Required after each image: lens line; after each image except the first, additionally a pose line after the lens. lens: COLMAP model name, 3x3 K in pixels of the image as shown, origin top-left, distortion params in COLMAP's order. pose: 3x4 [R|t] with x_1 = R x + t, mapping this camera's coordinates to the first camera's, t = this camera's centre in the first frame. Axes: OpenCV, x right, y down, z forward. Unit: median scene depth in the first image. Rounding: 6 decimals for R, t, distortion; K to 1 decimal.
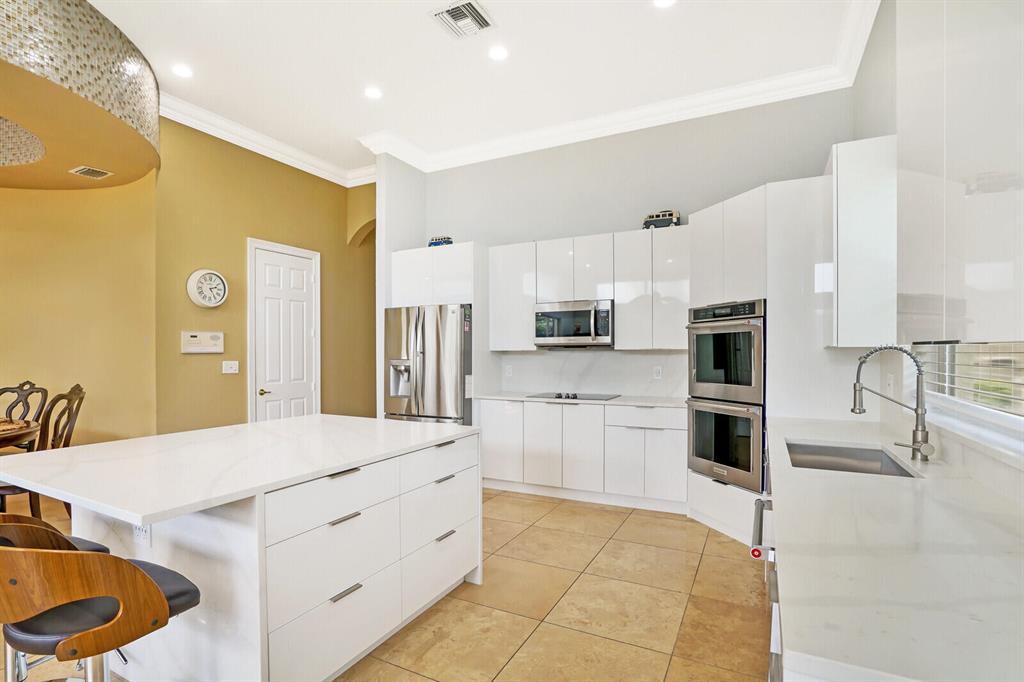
lens RADIAL K [[530.5, 0, 504.8], [0, 530.5, 345.7], [0, 0, 1]] dist [-0.000987, 0.000012]
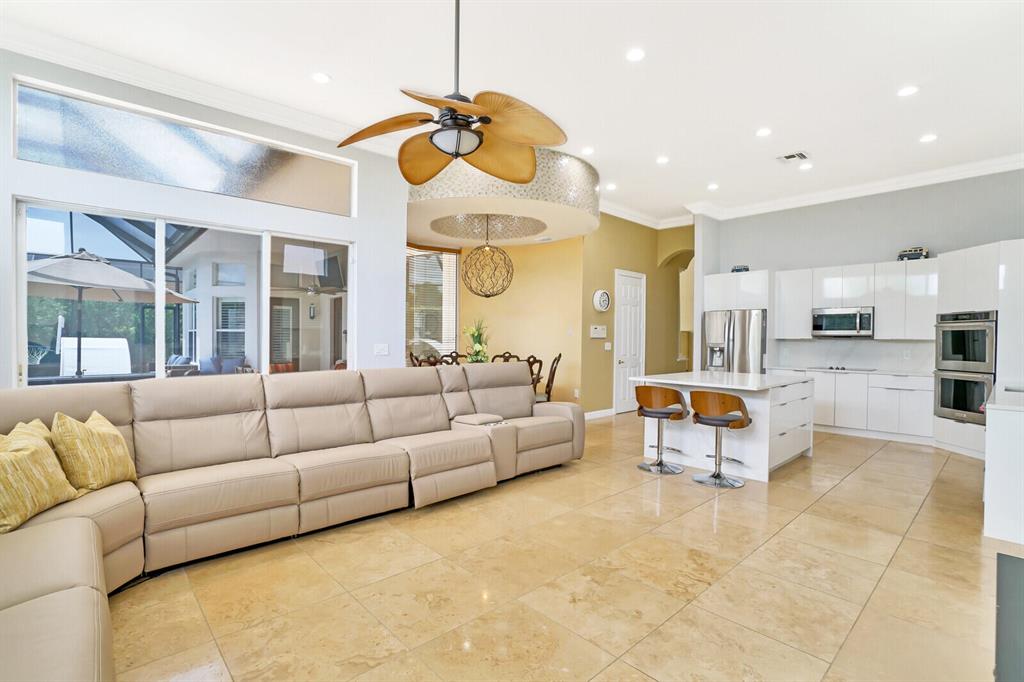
lens RADIAL K [[504.9, 0, 512.0], [0, 504.9, 341.0], [0, 0, 1]] dist [-0.000368, 0.000073]
pose [[0.954765, 0.014545, -0.297006, -0.365840], [-0.009231, 0.999771, 0.019289, -0.005931], [0.297219, -0.015675, 0.954681, -0.721033]]
